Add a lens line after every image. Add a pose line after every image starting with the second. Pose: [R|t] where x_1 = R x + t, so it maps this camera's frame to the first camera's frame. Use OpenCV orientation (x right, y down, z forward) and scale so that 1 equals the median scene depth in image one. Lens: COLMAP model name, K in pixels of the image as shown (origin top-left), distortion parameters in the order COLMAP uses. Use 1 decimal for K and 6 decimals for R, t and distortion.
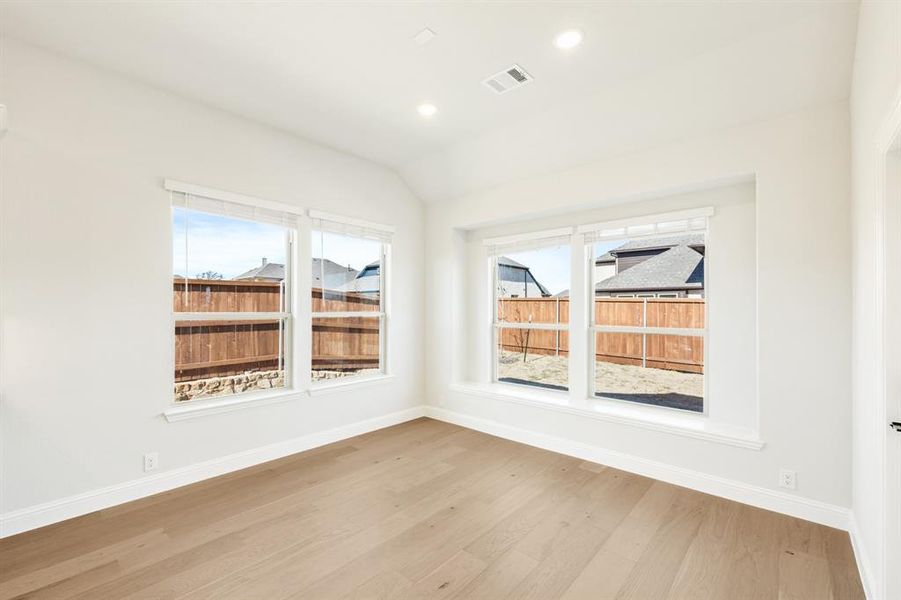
lens RADIAL K [[386.7, 0, 436.2], [0, 386.7, 310.9], [0, 0, 1]] dist [-0.008539, 0.001308]
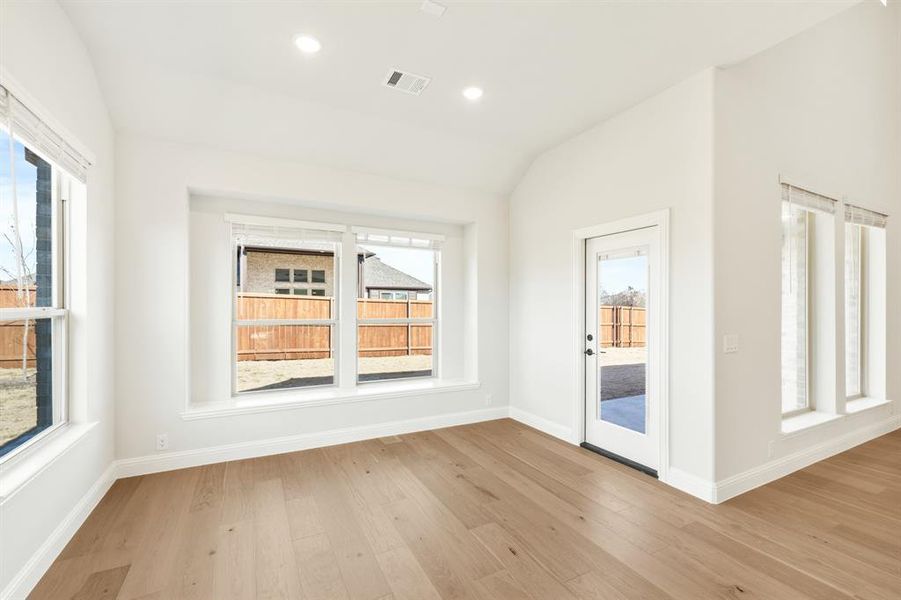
lens RADIAL K [[374.4, 0, 446.1], [0, 374.4, 304.9], [0, 0, 1]] dist [0.001864, -0.000345]
pose [[0.343372, -0.000305, 0.939200, -0.492592], [0.002277, 0.999997, -0.000508, -0.000339], [-0.939197, 0.002313, 0.343372, 0.377786]]
